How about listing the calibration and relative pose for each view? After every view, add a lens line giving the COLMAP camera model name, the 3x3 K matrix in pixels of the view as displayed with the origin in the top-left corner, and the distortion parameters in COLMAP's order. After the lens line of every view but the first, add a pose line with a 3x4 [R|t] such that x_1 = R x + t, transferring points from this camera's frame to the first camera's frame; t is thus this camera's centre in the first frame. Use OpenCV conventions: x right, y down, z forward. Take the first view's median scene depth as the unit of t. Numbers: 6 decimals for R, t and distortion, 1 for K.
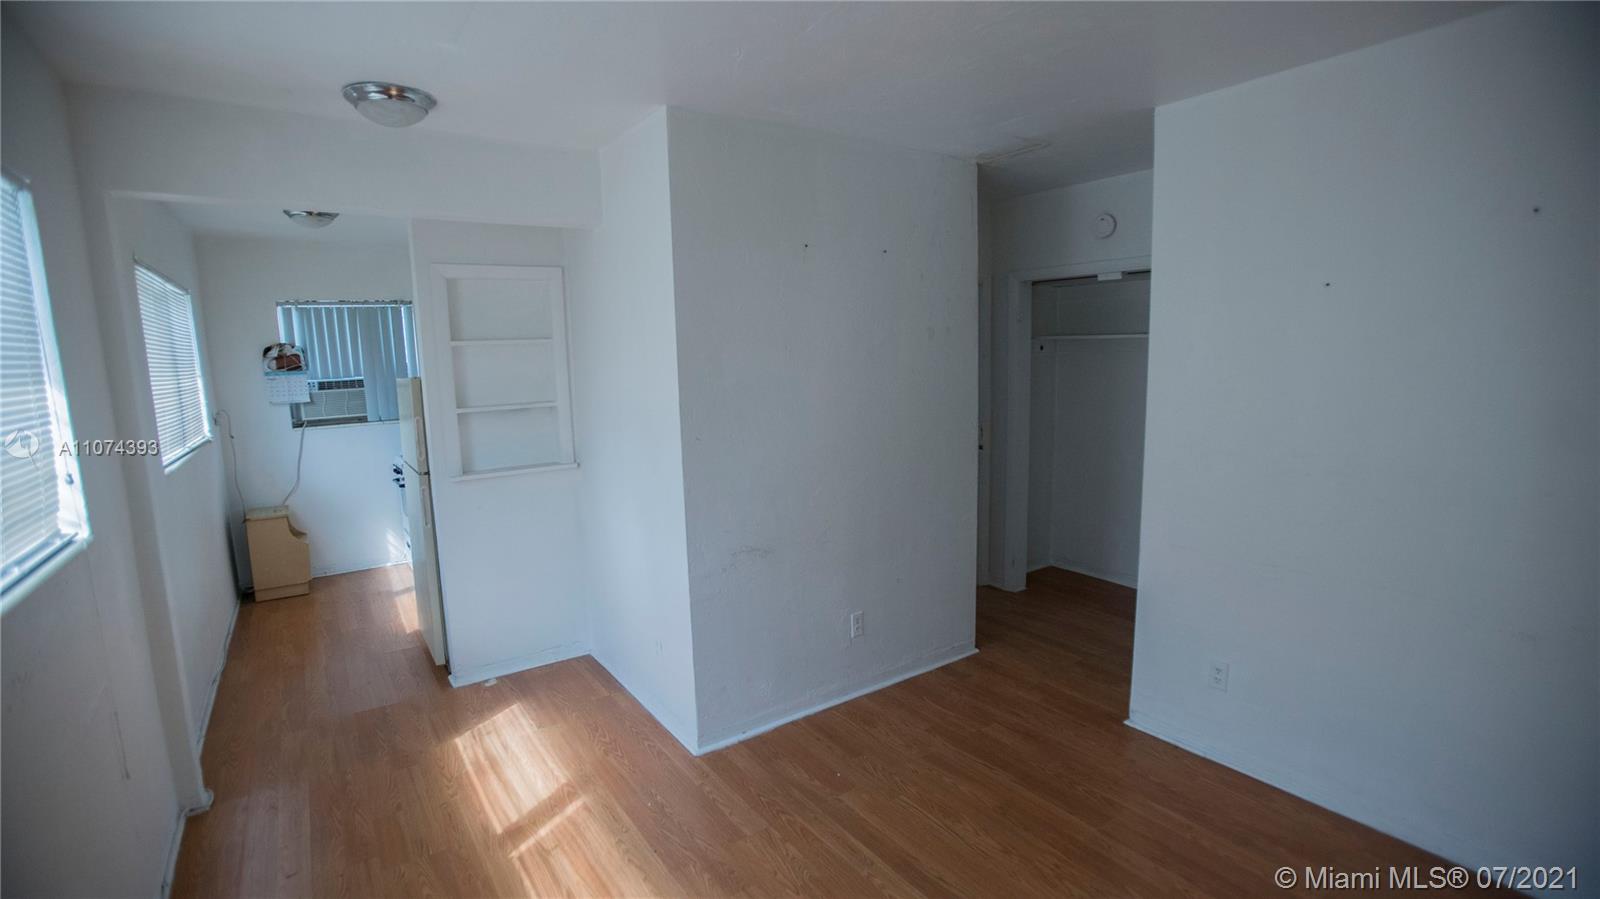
lens RADIAL K [[733.7, 0, 799.6], [0, 733.7, 458.6], [0, 0, 1]] dist [-0.066354, 0.025840]
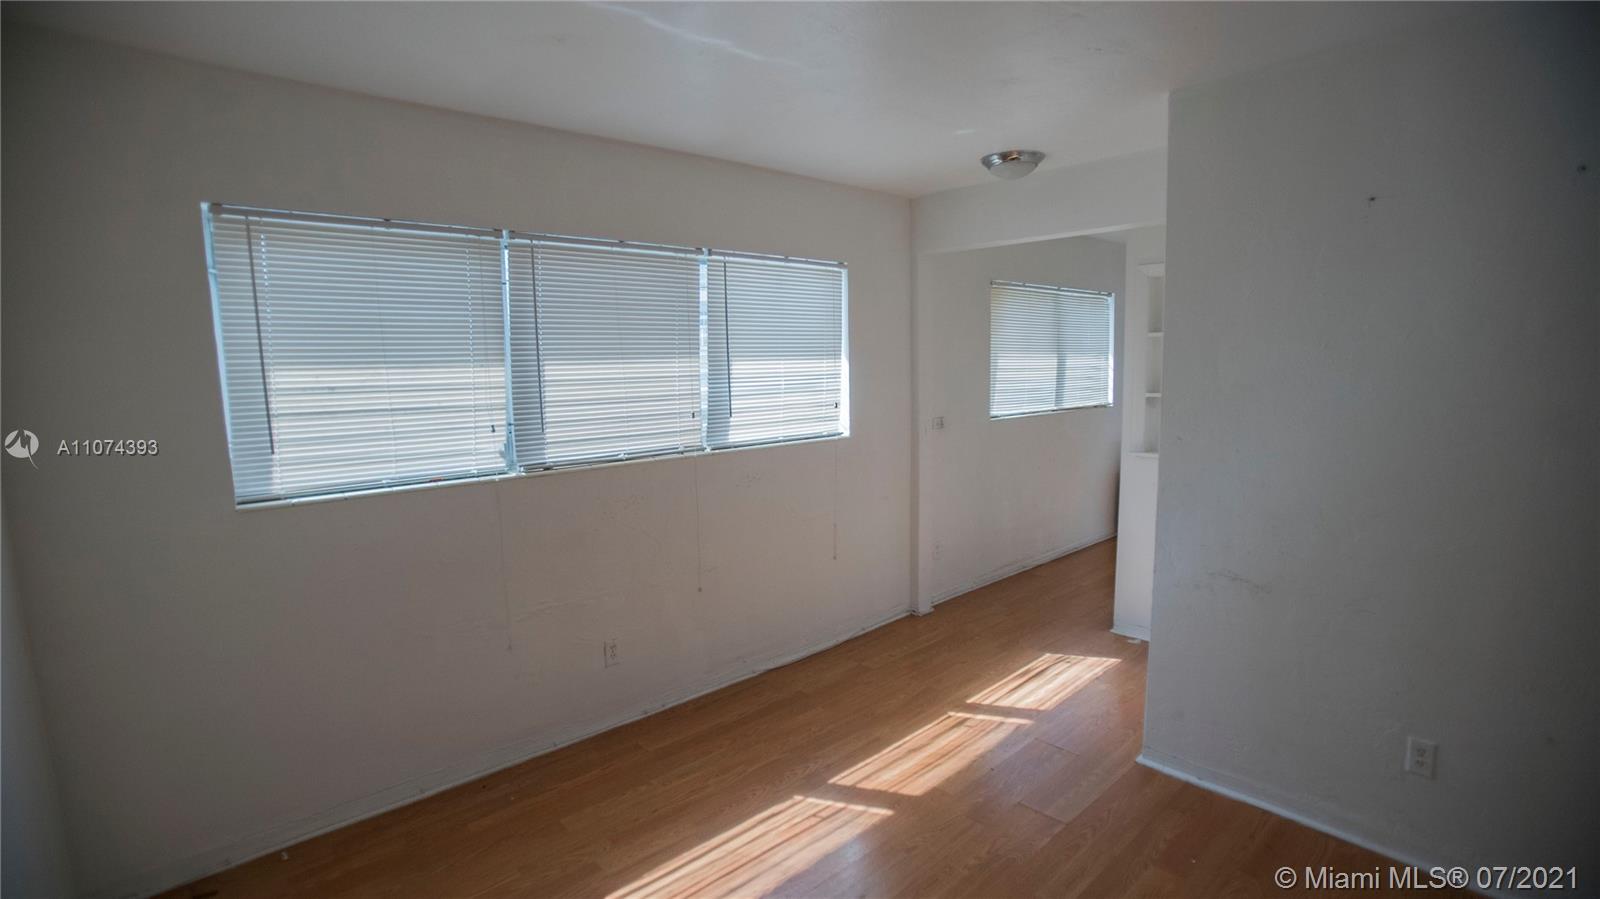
lens RADIAL K [[733.7, 0, 797.7], [0, 733.7, 458.4], [0, 0, 1]] dist [-0.066354, 0.025840]
pose [[0.119545, 0.151490, -0.981203, 0.566402], [-0.128067, 0.982387, 0.136069, -0.051060], [0.984534, 0.109393, 0.136840, 0.311922]]
